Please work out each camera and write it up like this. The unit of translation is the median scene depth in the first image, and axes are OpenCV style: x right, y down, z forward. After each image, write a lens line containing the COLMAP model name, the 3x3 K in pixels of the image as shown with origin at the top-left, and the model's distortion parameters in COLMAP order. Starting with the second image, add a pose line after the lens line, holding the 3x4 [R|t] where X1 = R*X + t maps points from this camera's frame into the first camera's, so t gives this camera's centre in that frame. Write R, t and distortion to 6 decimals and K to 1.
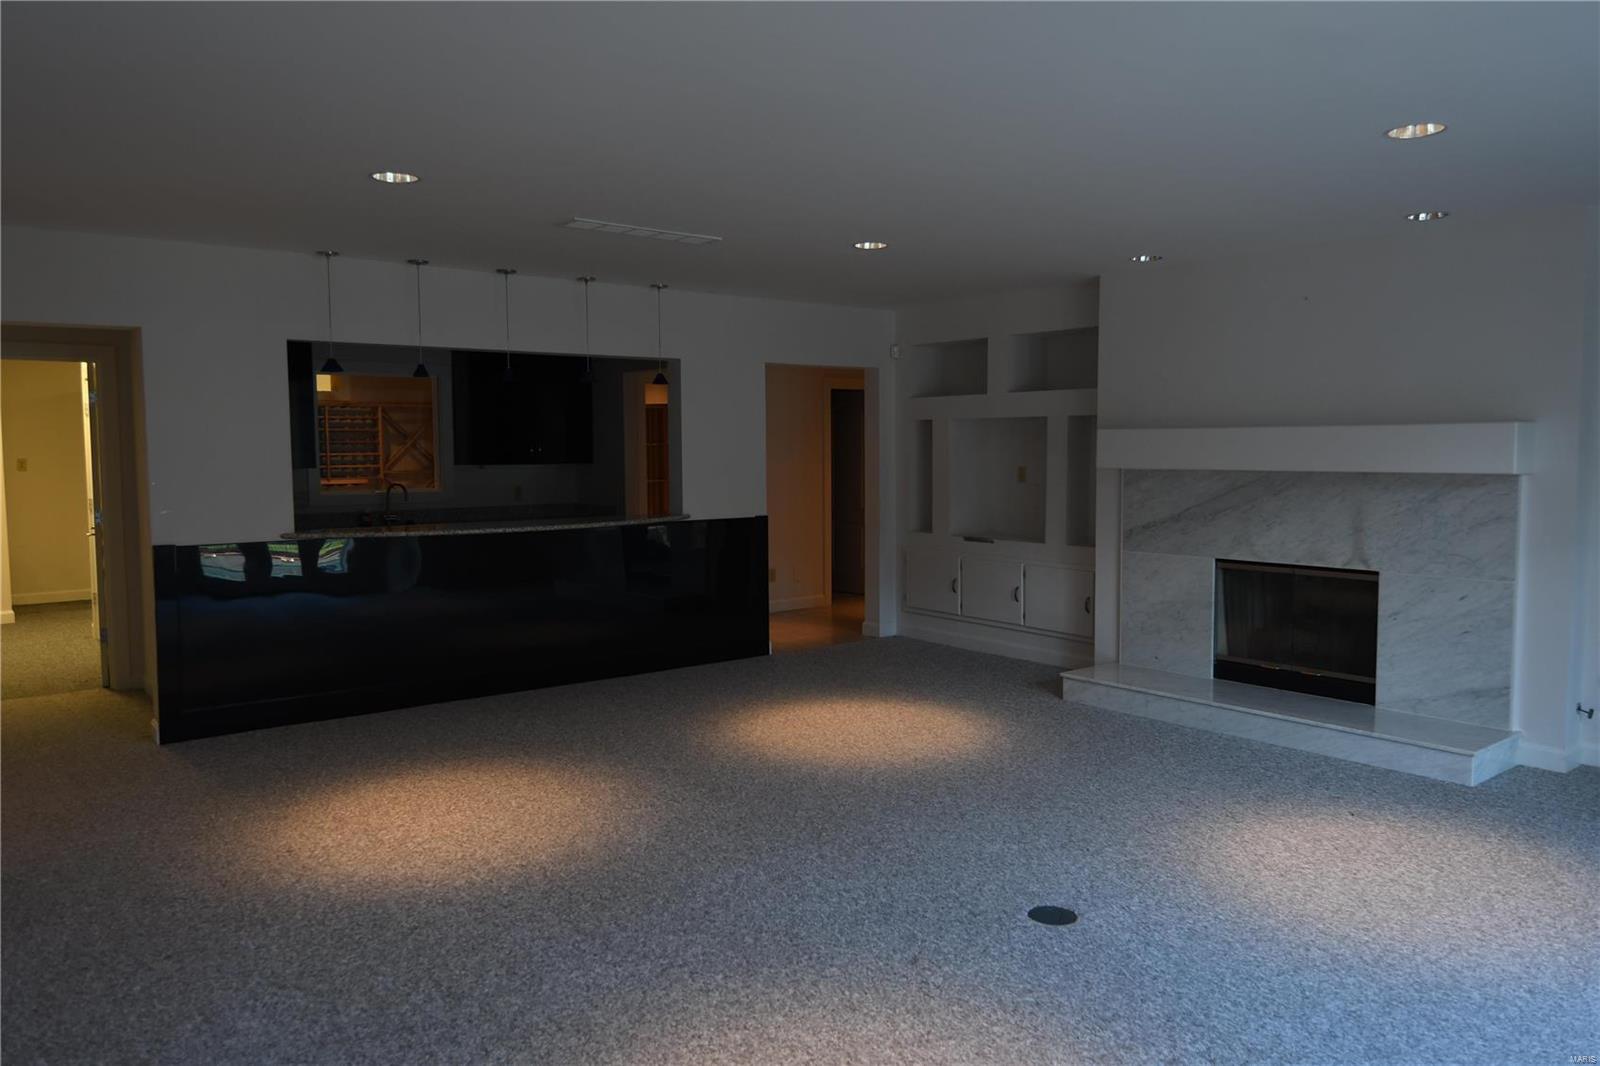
lens RADIAL K [[1113.1, 0, 796.7], [0, 1113.1, 528.7], [0, 0, 1]] dist [-0.004854, -0.001216]
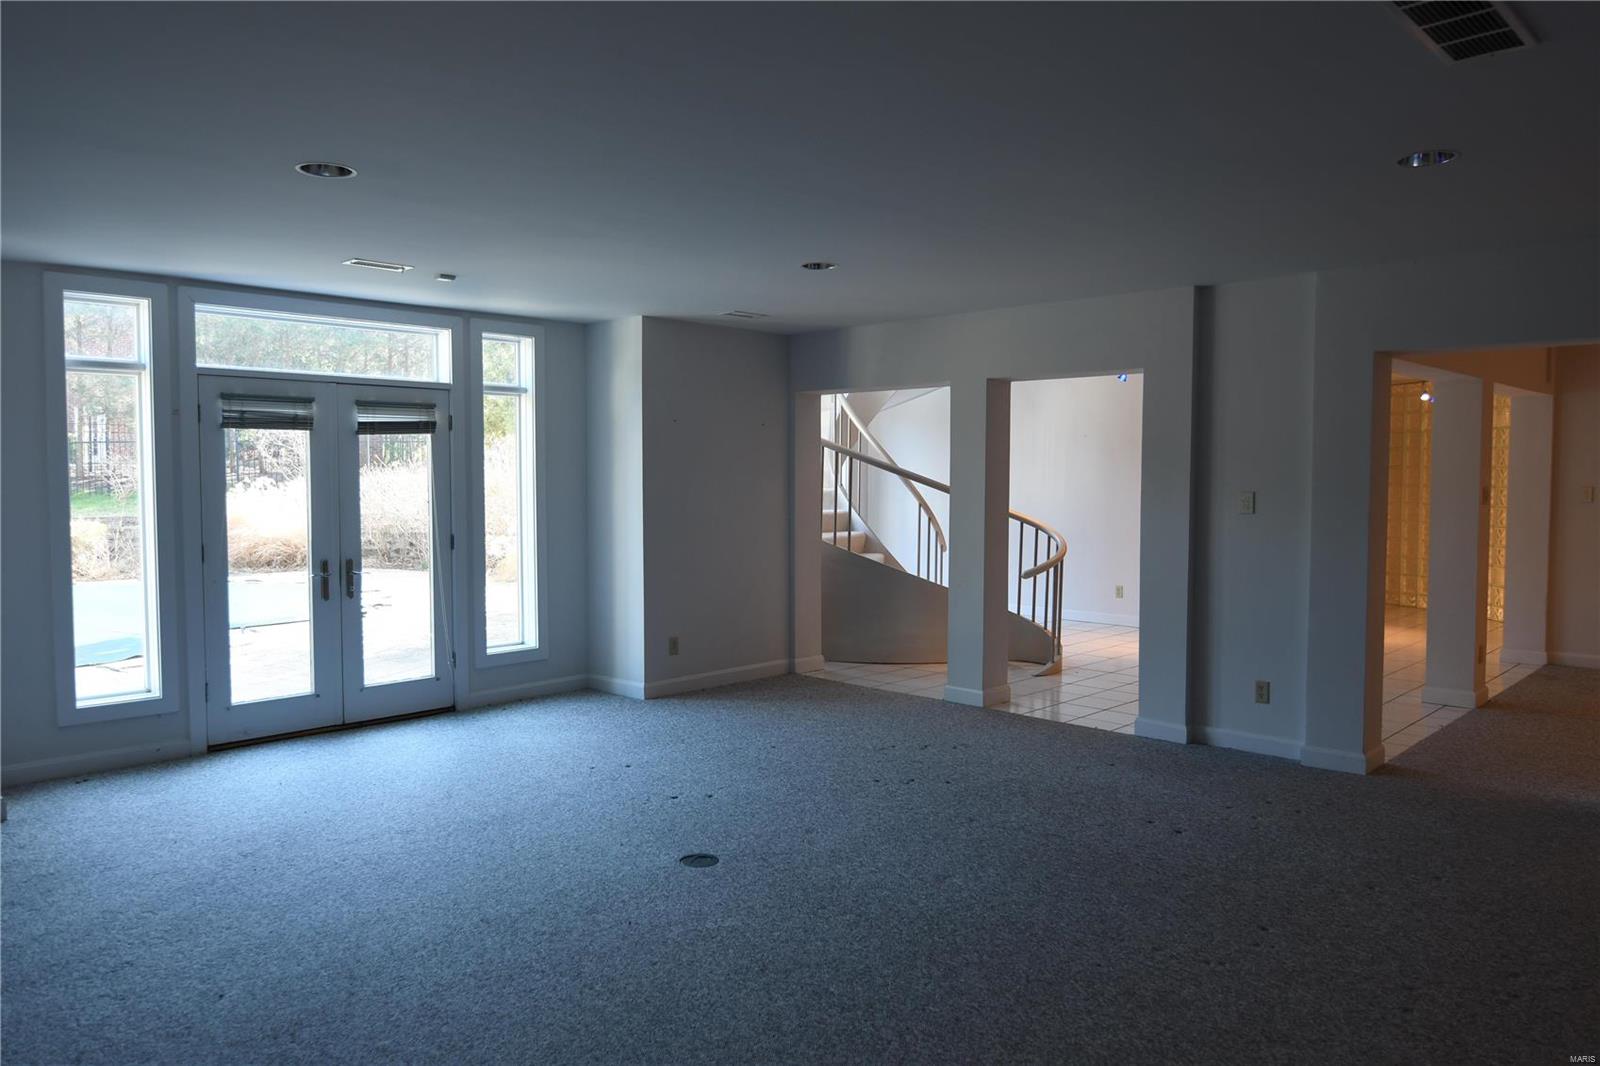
lens RADIAL K [[1113.1, 0, 800.4], [0, 1113.1, 529.4], [0, 0, 1]] dist [-0.004854, -0.001216]
pose [[-0.989999, 0.013257, -0.140452, 0.183442], [-0.004338, 0.992244, 0.124228, -0.106682], [0.141010, 0.123595, -0.982263, 1.388901]]
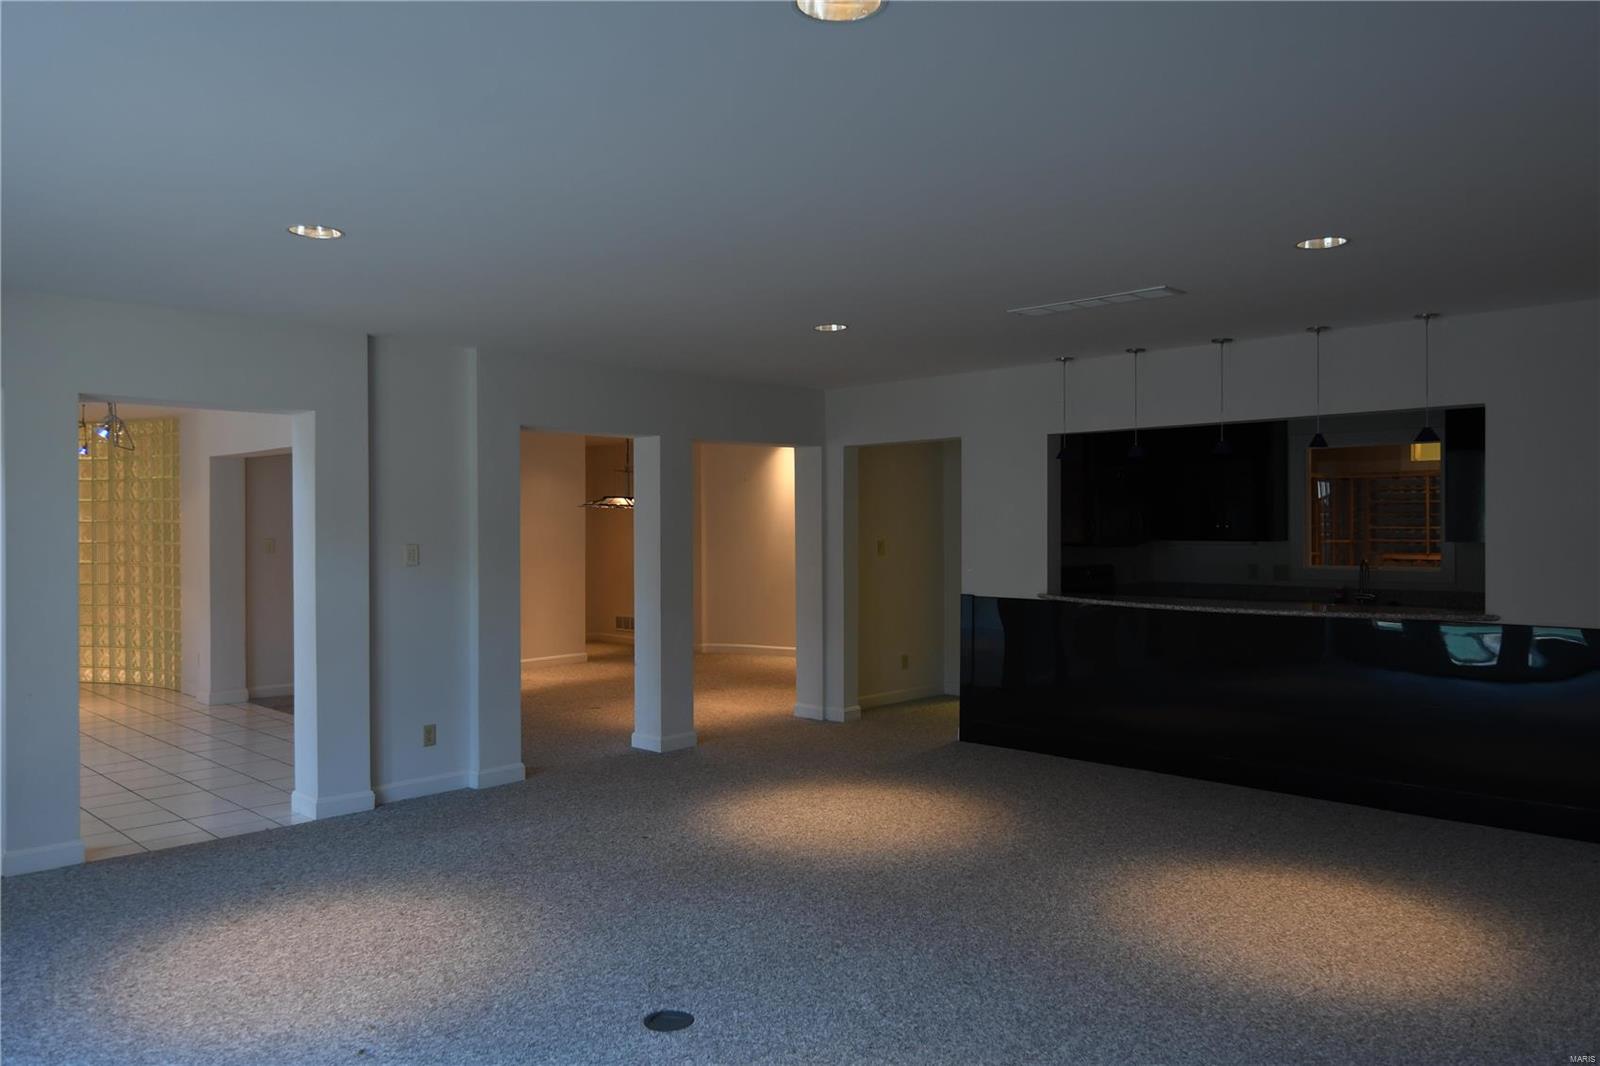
lens RADIAL K [[1113.1, 0, 795.5], [0, 1113.1, 535.1], [0, 0, 1]] dist [-0.004854, -0.001216]
pose [[0.133933, 0.014657, -0.990882, 0.755899], [-0.068485, 0.997637, 0.005500, -0.051225], [0.988621, 0.067124, 0.134621, 0.608081]]
